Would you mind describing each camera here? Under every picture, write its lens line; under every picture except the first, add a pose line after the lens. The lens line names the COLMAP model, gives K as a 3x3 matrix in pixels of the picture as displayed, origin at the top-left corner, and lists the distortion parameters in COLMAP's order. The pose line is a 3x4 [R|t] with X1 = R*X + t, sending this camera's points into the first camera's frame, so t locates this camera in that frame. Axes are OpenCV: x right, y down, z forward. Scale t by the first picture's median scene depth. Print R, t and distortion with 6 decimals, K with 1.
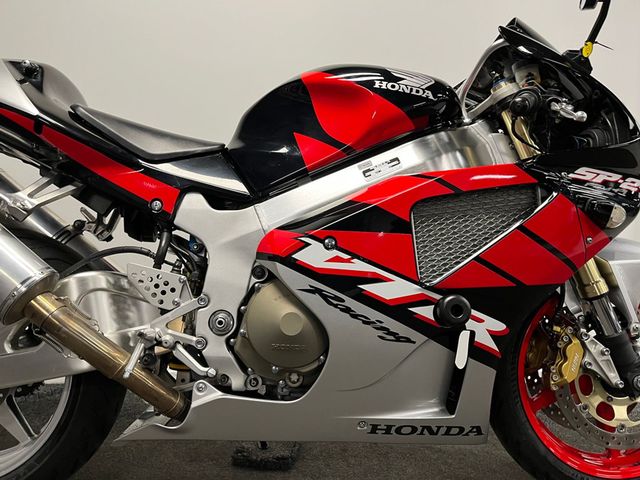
lens RADIAL K [[490.4, 0, 324.6], [0, 490.4, 240.2], [0, 0, 1]] dist [0.083028, -0.106284]
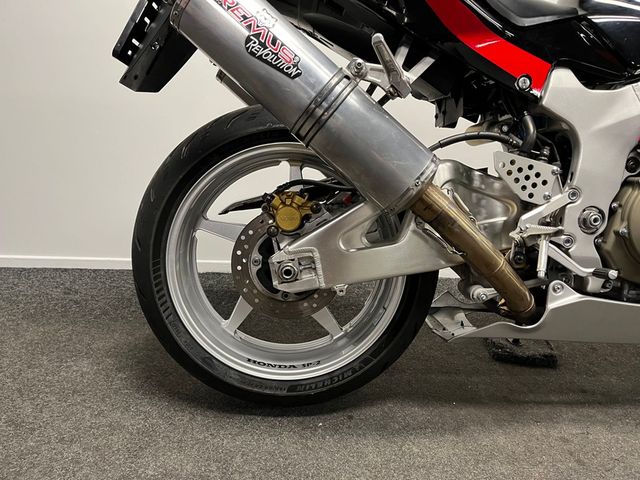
lens RADIAL K [[490.4, 0, 324.6], [0, 490.4, 240.2], [0, 0, 1]] dist [0.083028, -0.106284]
pose [[0.999681, 0.025071, -0.002890, -0.687200], [-0.023895, 0.977137, 0.211265, 0.022697], [0.008121, -0.211129, 0.977425, 0.104398]]
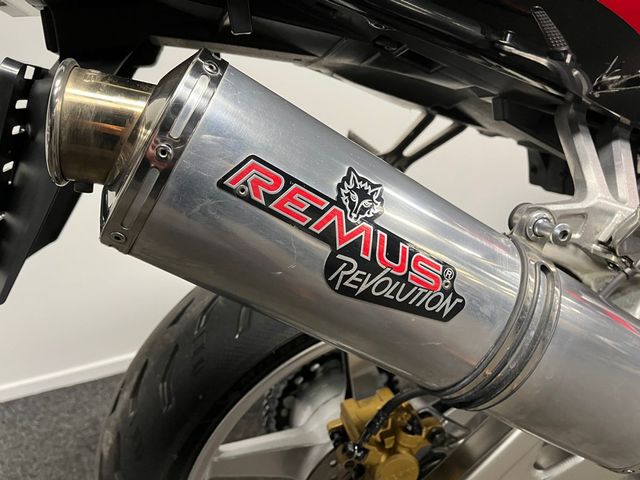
lens RADIAL K [[490.4, 0, 324.6], [0, 490.4, 240.2], [0, 0, 1]] dist [0.083028, -0.106284]
pose [[0.966372, -0.203142, 0.157666, -0.858207], [0.127520, 0.911009, 0.392176, -0.236827], [-0.223302, -0.358882, 0.906278, 0.644747]]
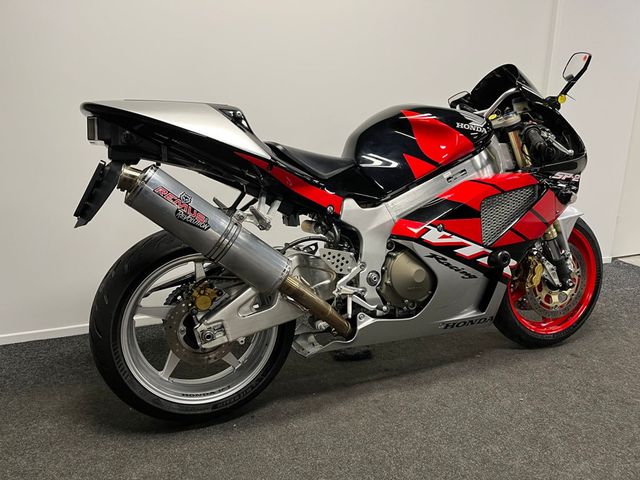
lens RADIAL K [[490.4, 0, 324.6], [0, 490.4, 240.2], [0, 0, 1]] dist [0.083028, -0.106284]
pose [[0.948398, -0.088155, 0.304583, -0.846188], [0.025224, 0.978507, 0.204666, -0.294301], [-0.316078, -0.186422, 0.930237, -0.443854]]
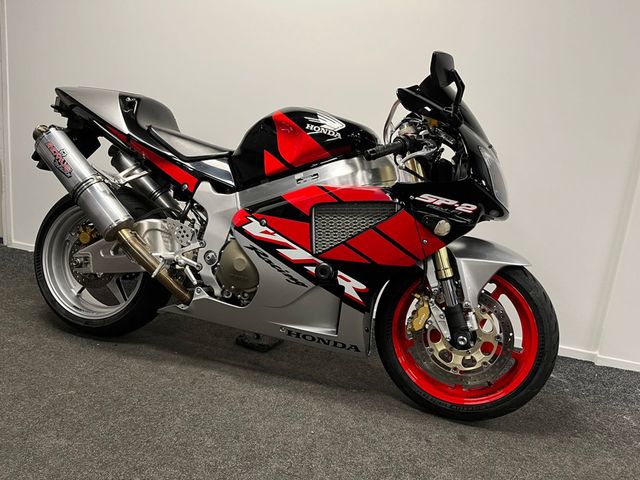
lens RADIAL K [[490.4, 0, 324.6], [0, 490.4, 240.2], [0, 0, 1]] dist [0.083028, -0.106284]
pose [[0.940199, 0.144356, -0.308523, 0.713581], [-0.103861, 0.984119, 0.143956, -0.191897], [0.324404, -0.103304, 0.940261, -0.526904]]
